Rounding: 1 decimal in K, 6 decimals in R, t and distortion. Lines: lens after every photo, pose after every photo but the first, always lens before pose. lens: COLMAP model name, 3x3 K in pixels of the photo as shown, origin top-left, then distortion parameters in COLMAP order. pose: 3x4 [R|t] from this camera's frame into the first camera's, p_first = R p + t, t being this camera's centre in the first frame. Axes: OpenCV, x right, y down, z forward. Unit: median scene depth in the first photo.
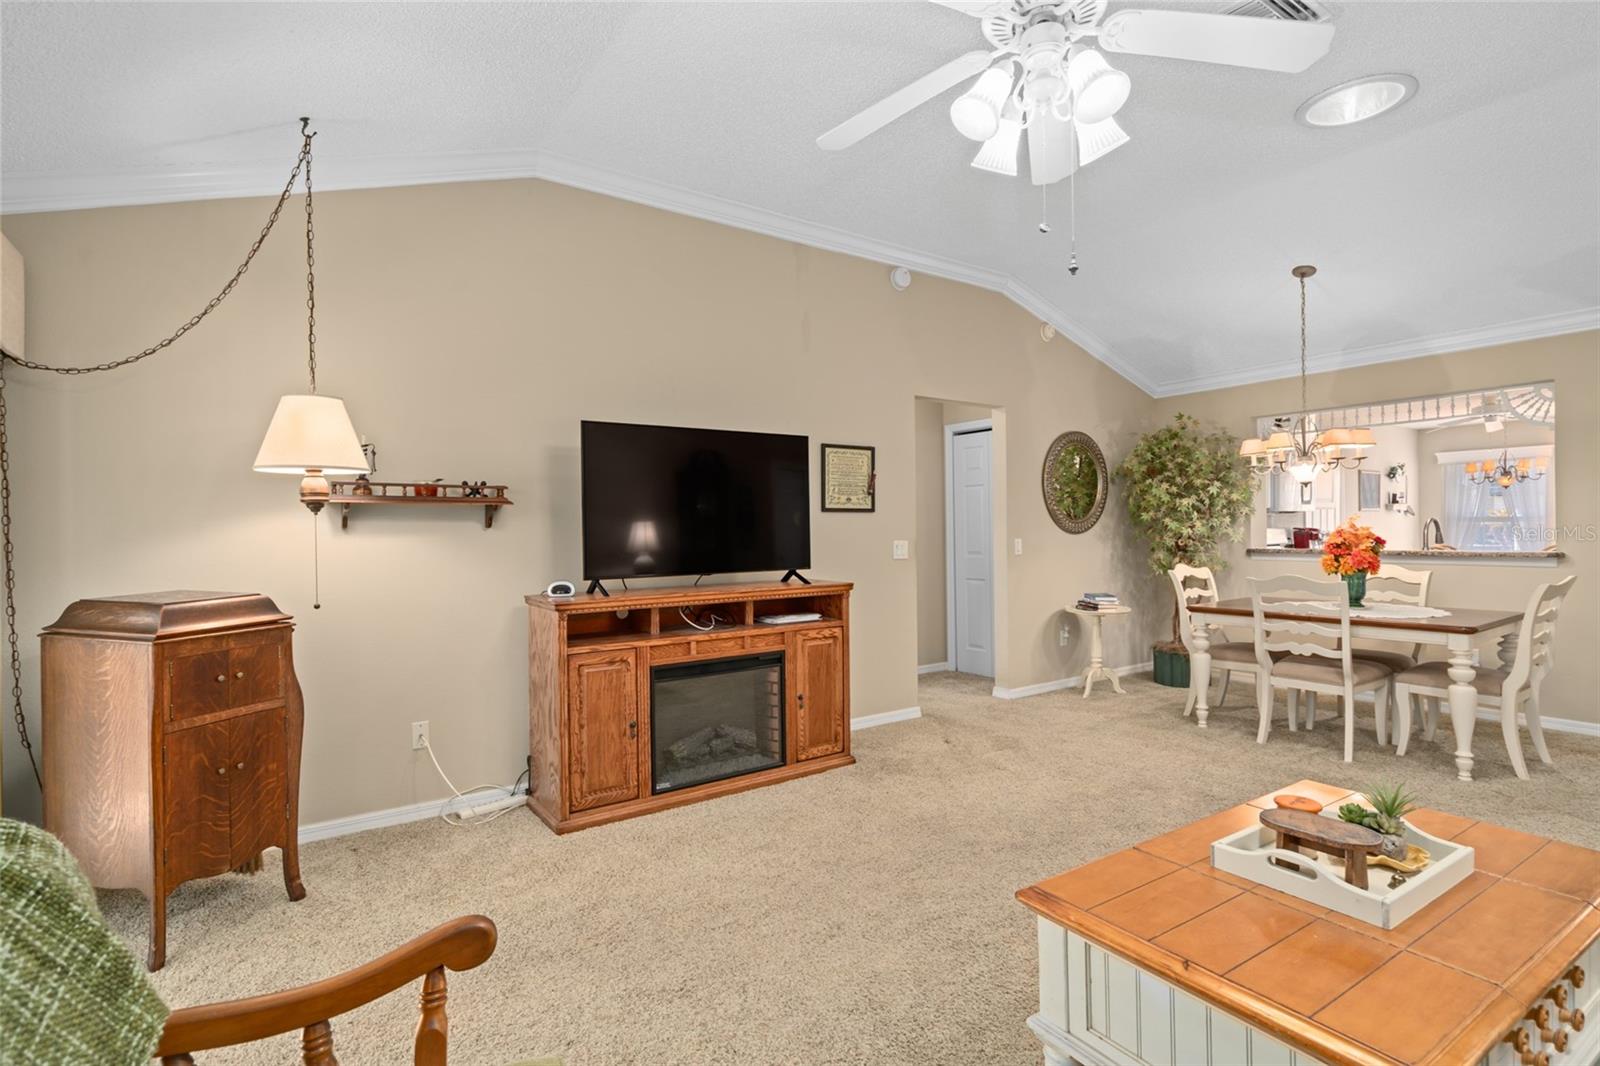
lens RADIAL K [[774.1, 0, 793.6], [0, 774.1, 529.8], [0, 0, 1]] dist [0.007029, -0.000446]
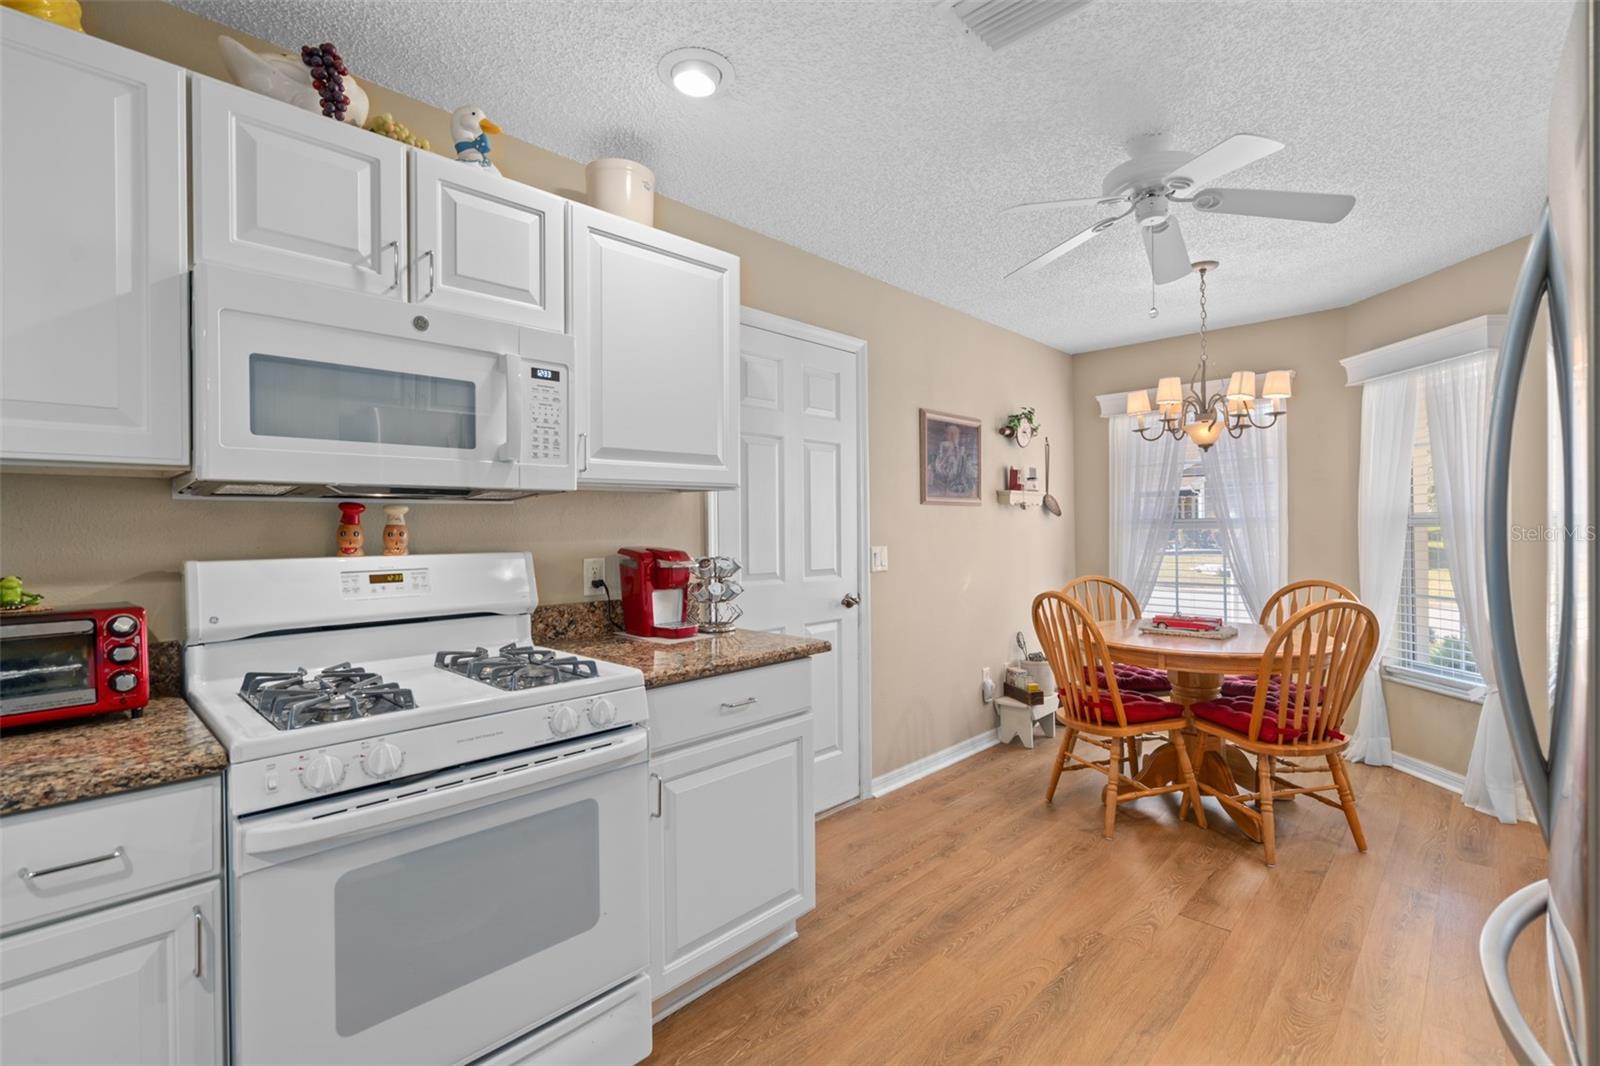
lens RADIAL K [[723.7, 0, 793.9], [0, 723.7, 523.8], [0, 0, 1]] dist [-0.002454, 0.001203]
pose [[0.980083, 0.004037, 0.198546, 0.919715], [-0.001874, 0.999937, -0.011080, -0.013104], [-0.198578, 0.010487, 0.980029, 0.982125]]
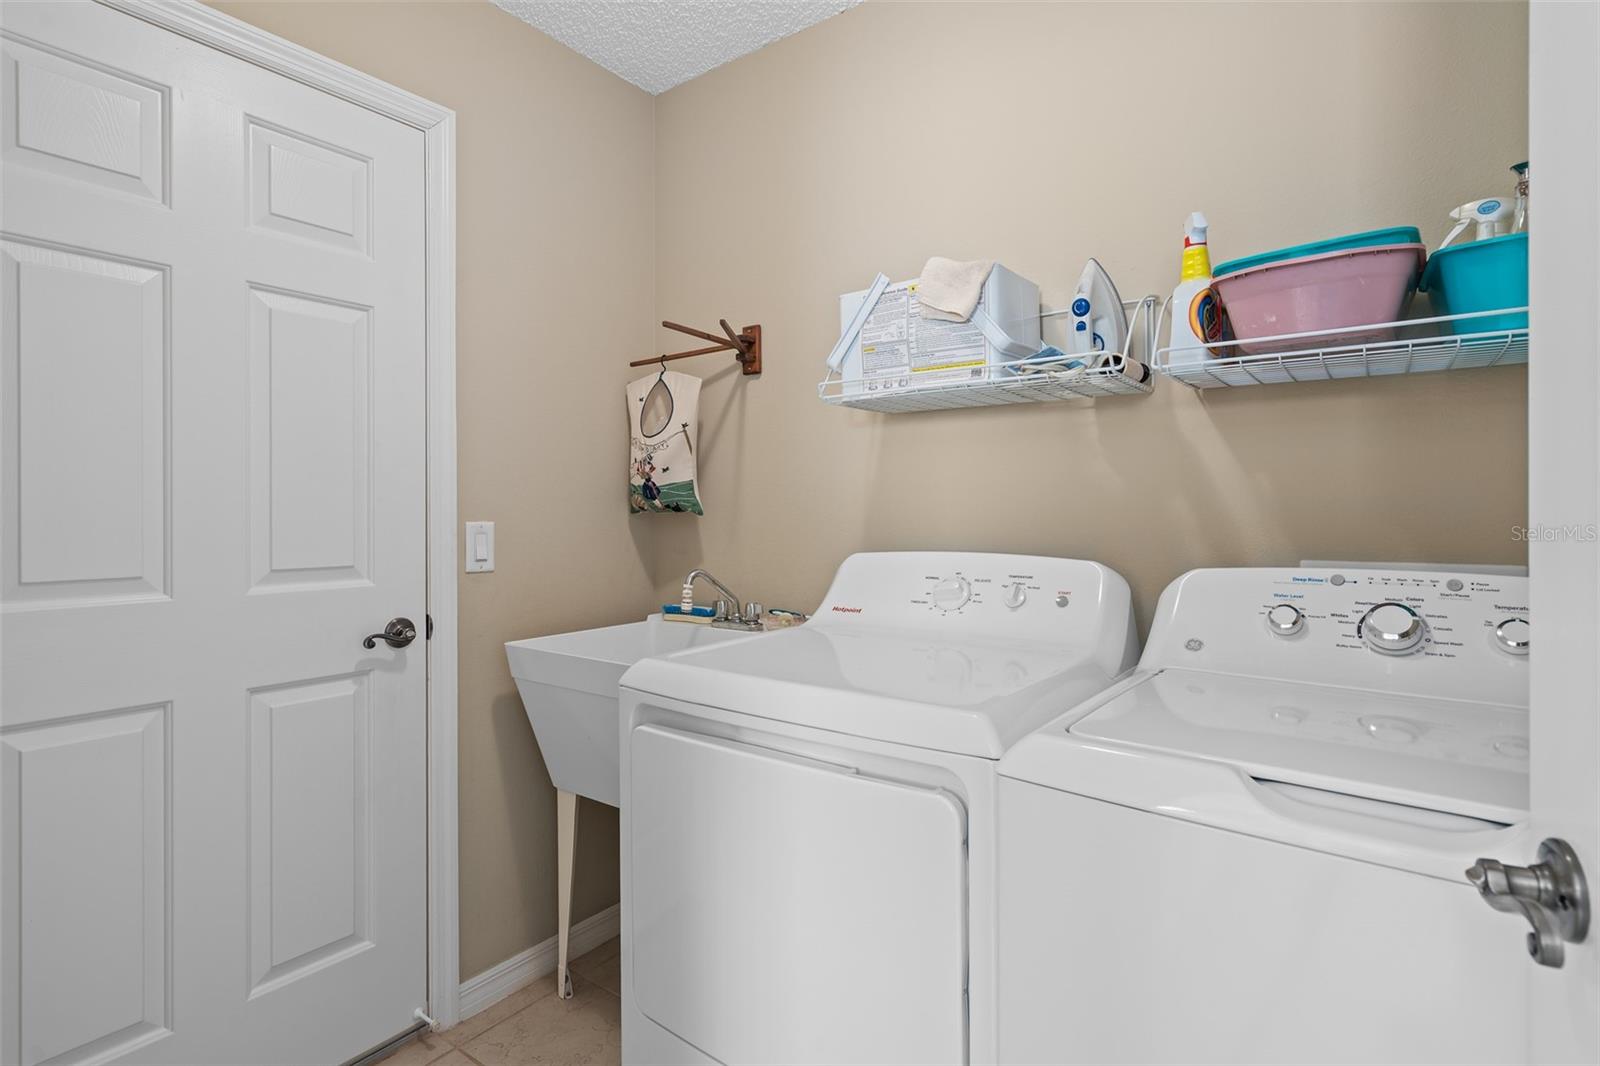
lens RADIAL K [[774.1, 0, 793.6], [0, 774.1, 529.8], [0, 0, 1]] dist [0.007029, -0.000446]
pose [[0.948846, 0.009783, 0.315587, 1.127397], [-0.009151, 0.999952, -0.003486, 0.001215], [-0.315606, 0.000420, 0.948890, 1.202113]]
